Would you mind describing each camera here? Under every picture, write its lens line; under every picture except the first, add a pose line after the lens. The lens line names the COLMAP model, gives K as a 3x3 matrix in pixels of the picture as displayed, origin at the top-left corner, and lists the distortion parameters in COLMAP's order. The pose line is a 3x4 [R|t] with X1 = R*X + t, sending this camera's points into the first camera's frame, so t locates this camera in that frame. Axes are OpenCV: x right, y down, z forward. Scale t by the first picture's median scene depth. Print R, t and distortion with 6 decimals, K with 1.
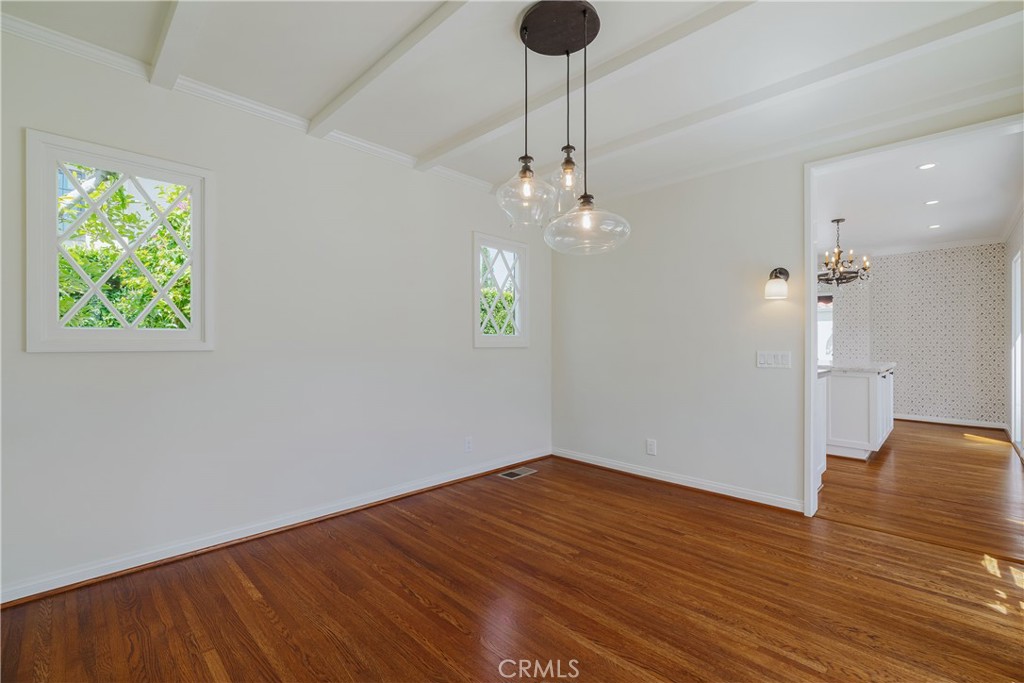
lens RADIAL K [[446.6, 0, 509.4], [0, 446.6, 343.5], [0, 0, 1]] dist [-0.000839, 0.000157]
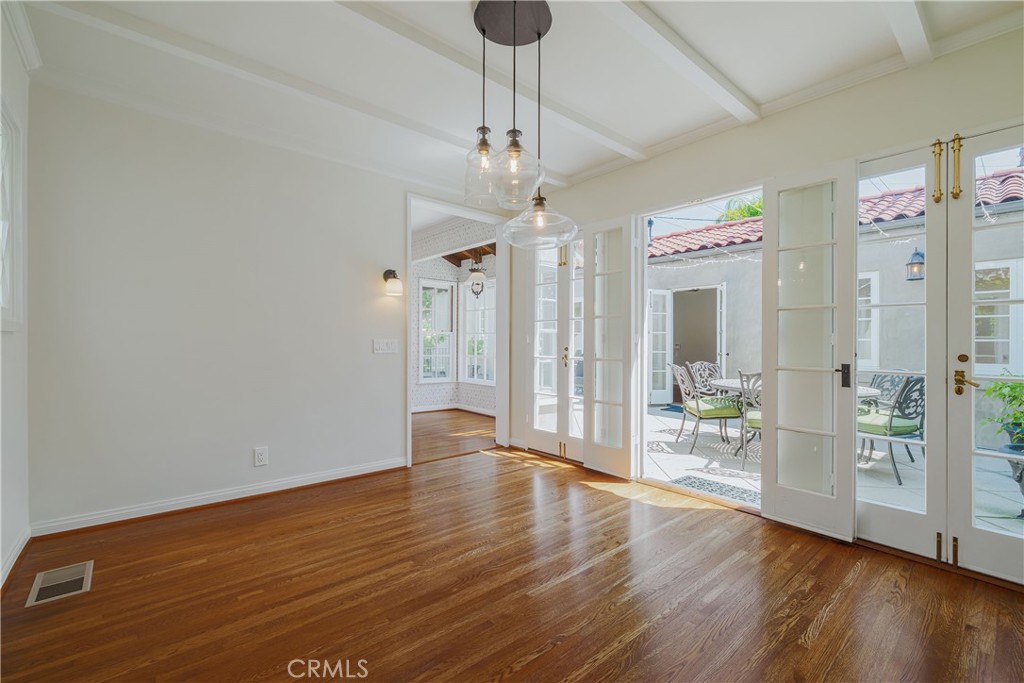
lens RADIAL K [[446.6, 0, 509.3], [0, 446.6, 342.3], [0, 0, 1]] dist [-0.000839, 0.000157]
pose [[0.072339, -0.002787, 0.997376, -0.662581], [-0.006308, 0.999975, 0.003252, 0.019853], [-0.997360, -0.006526, 0.072320, 0.676514]]
